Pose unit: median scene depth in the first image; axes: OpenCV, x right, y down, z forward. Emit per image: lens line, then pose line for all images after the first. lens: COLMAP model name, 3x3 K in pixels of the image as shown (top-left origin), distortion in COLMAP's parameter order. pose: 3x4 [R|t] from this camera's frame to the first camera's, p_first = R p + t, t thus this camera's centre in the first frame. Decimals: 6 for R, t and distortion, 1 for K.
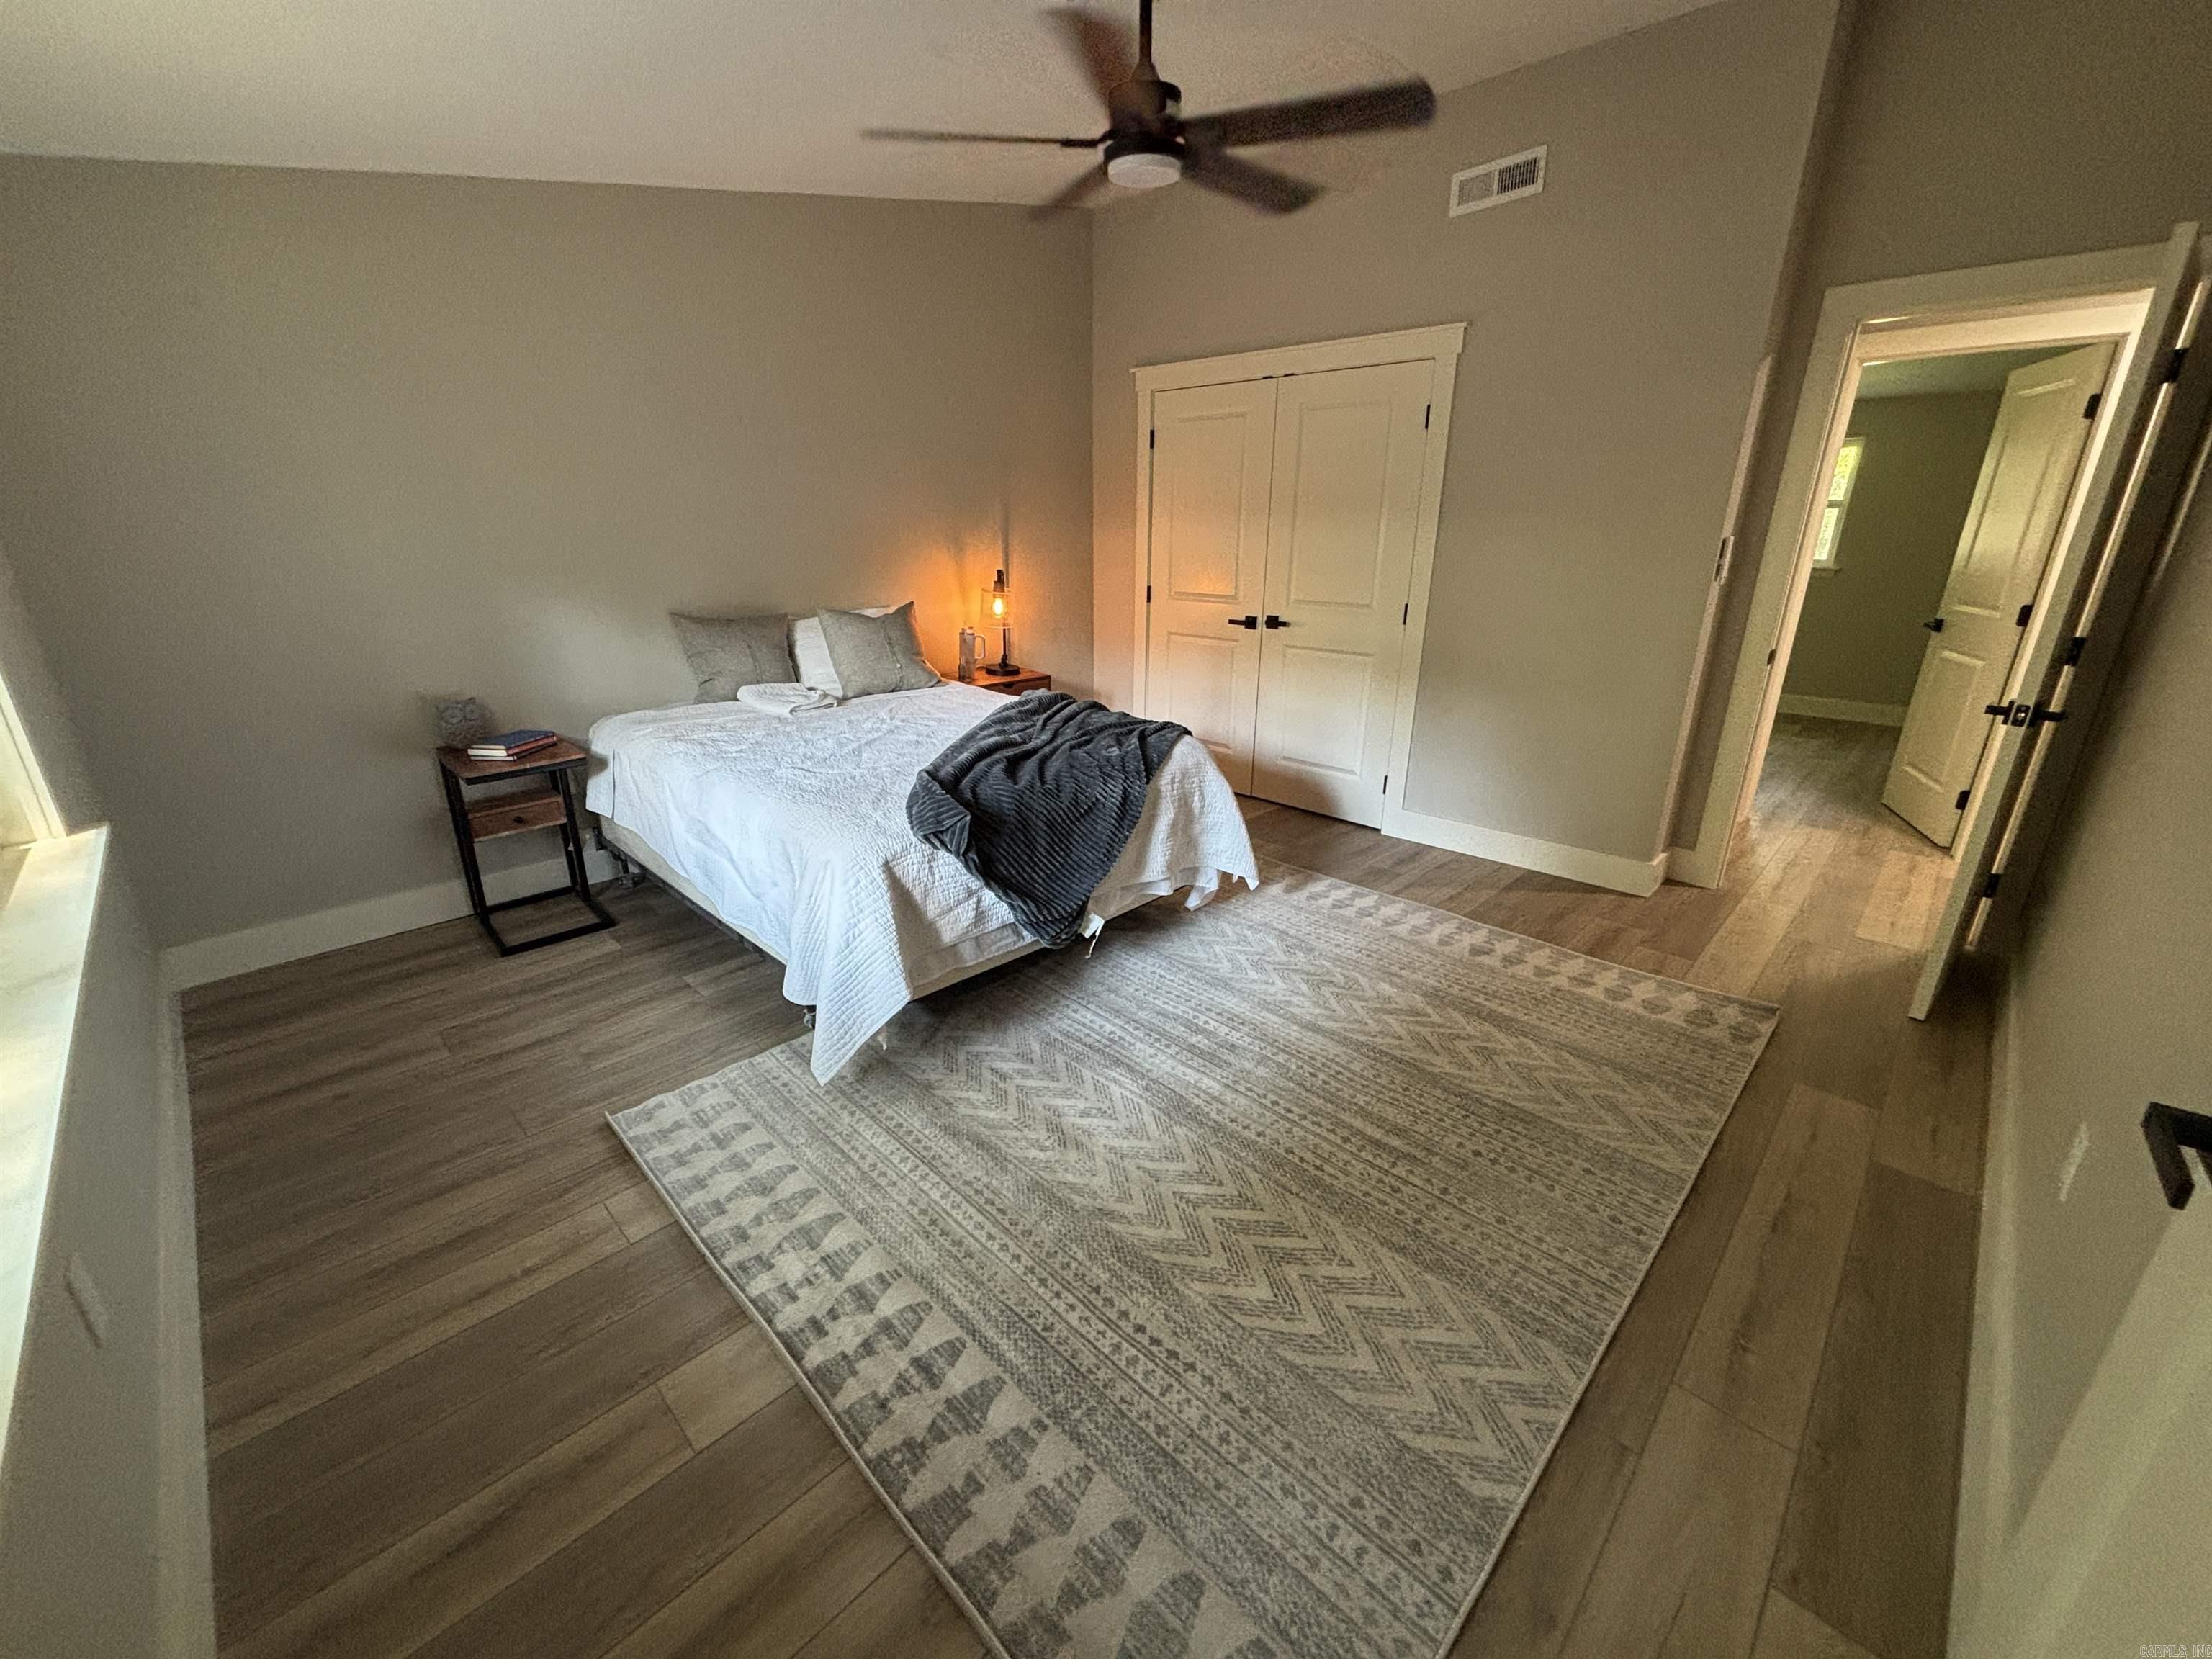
lens RADIAL K [[892.1, 0, 1109.8], [0, 892.1, 824.7], [0, 0, 1]] dist [-0.001640, -0.000036]
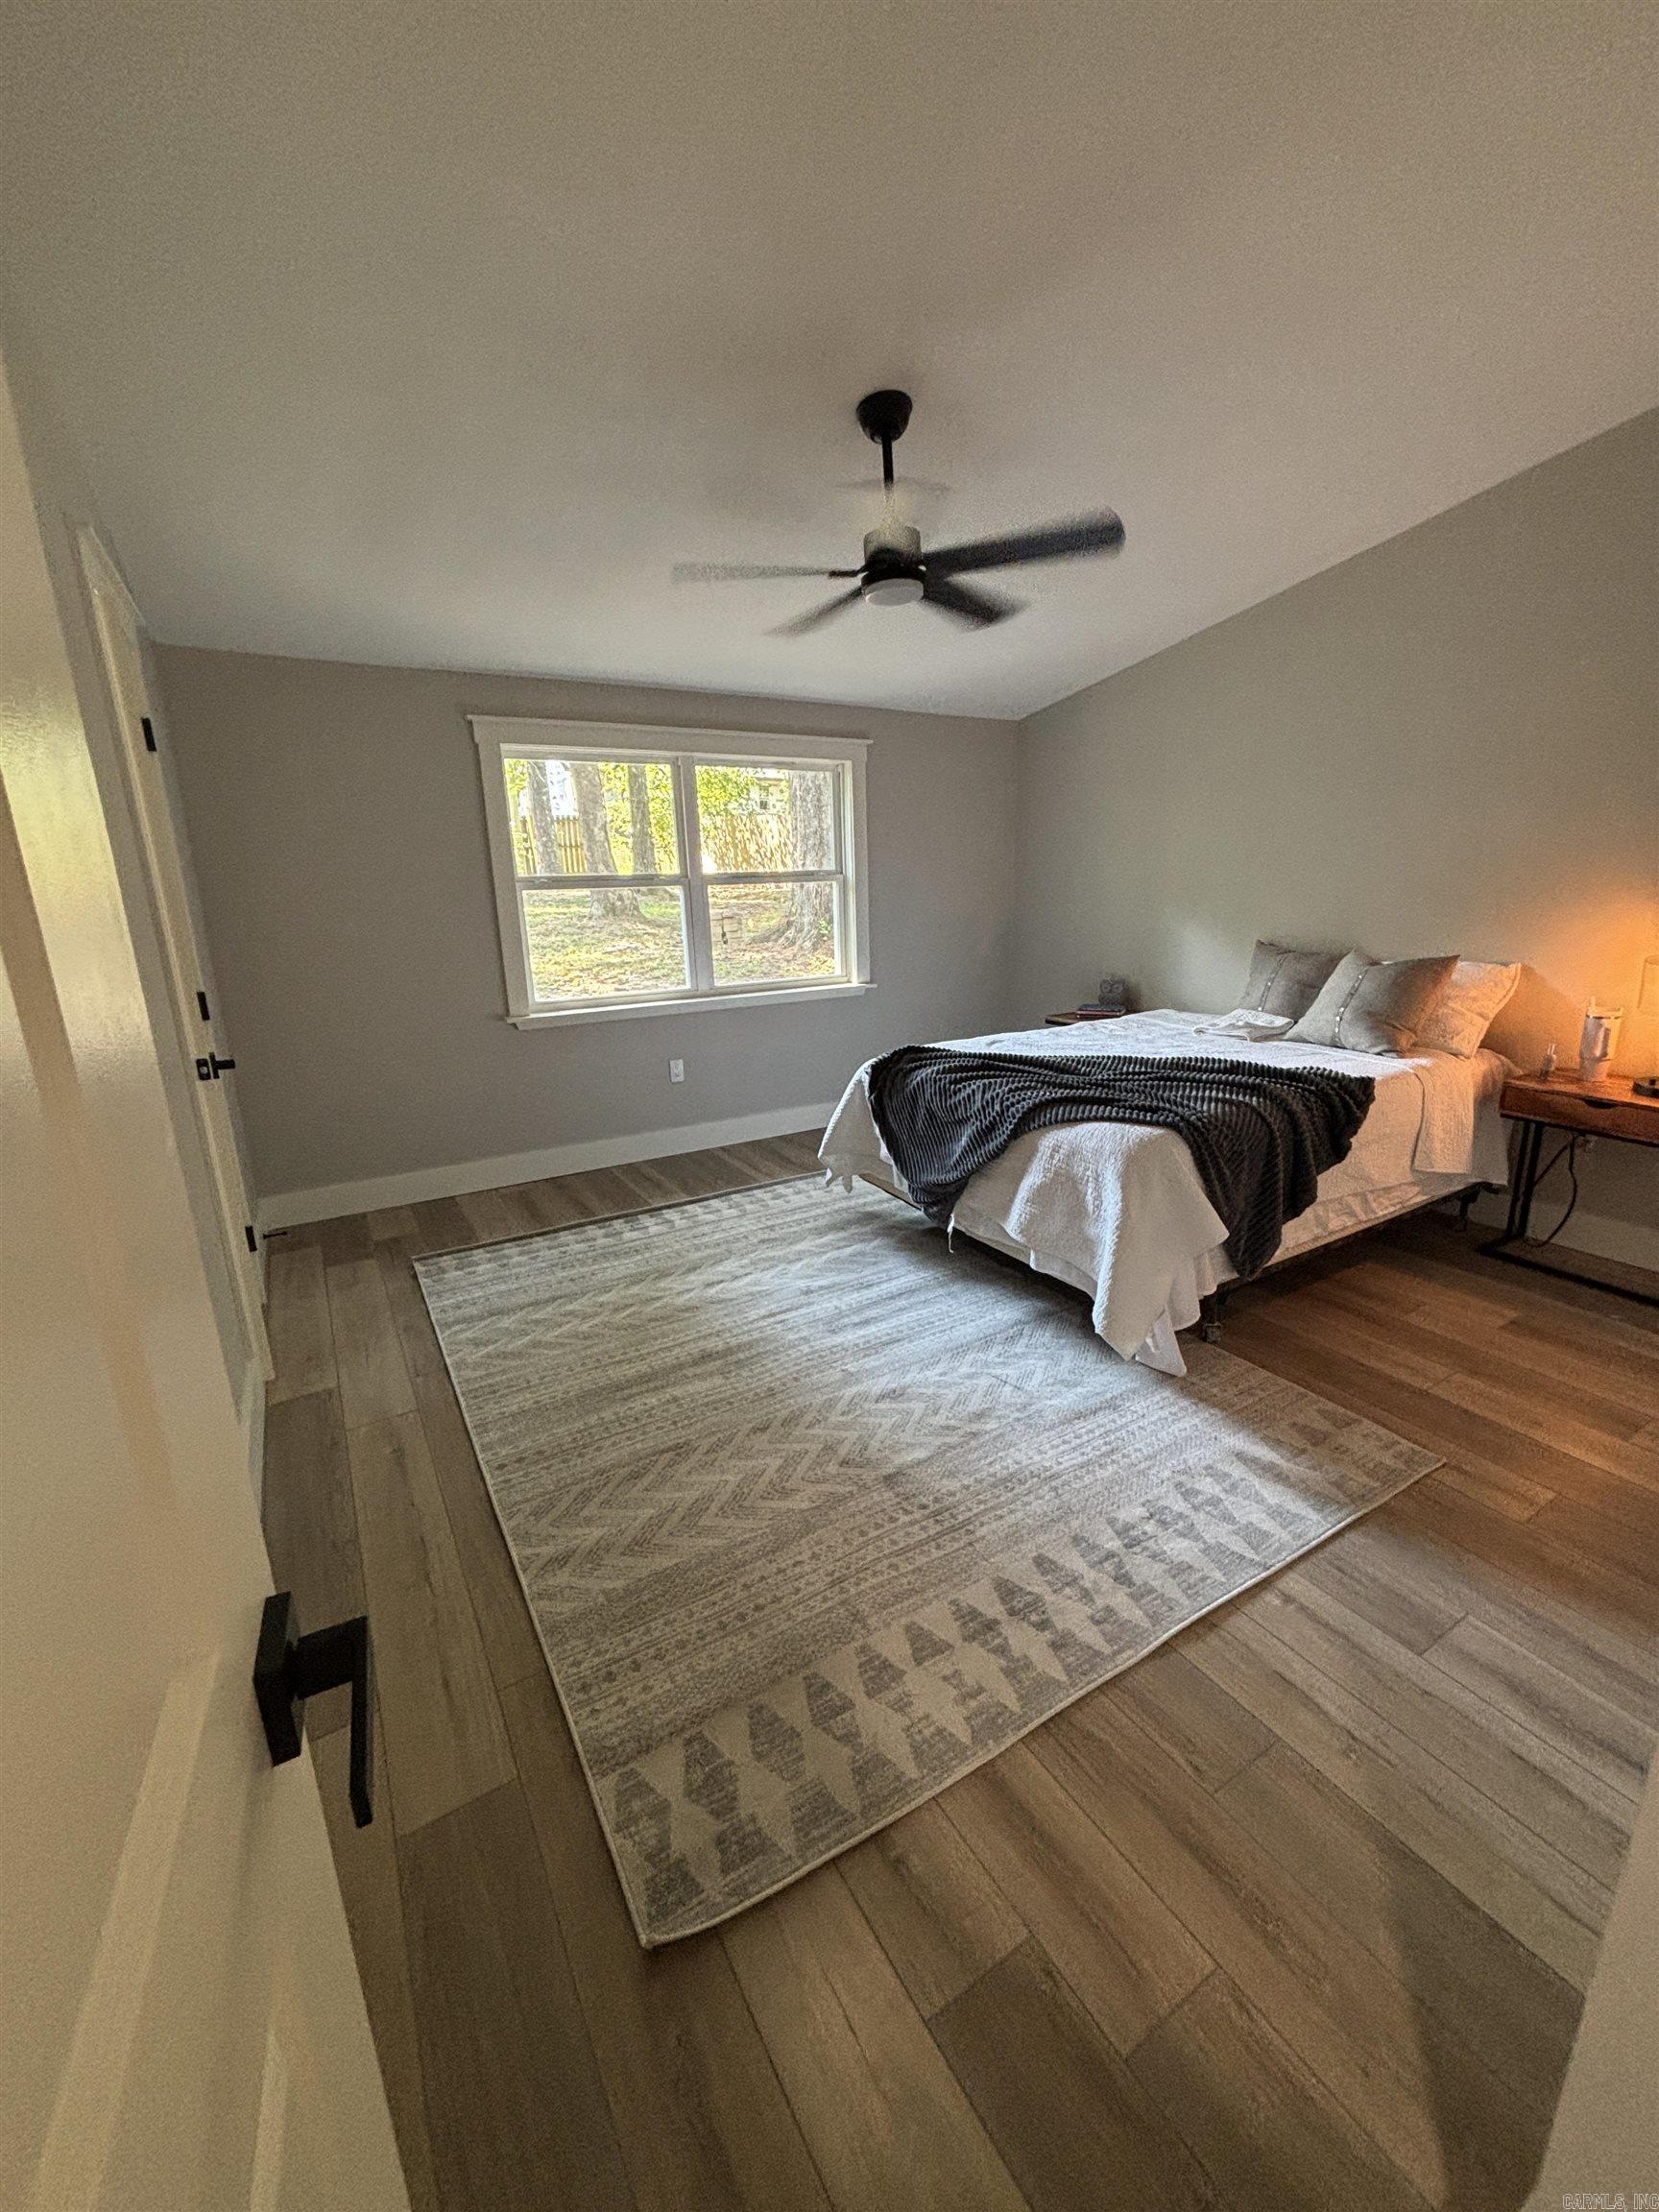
lens RADIAL K [[892.1, 0, 836.4], [0, 892.1, 1107.3], [0, 0, 1]] dist [-0.001640, -0.000036]
pose [[-0.246270, 0.246479, -0.937336, 0.971010], [-0.302908, 0.899102, 0.316010, -0.308922], [0.920651, 0.361751, -0.146761, 0.932972]]
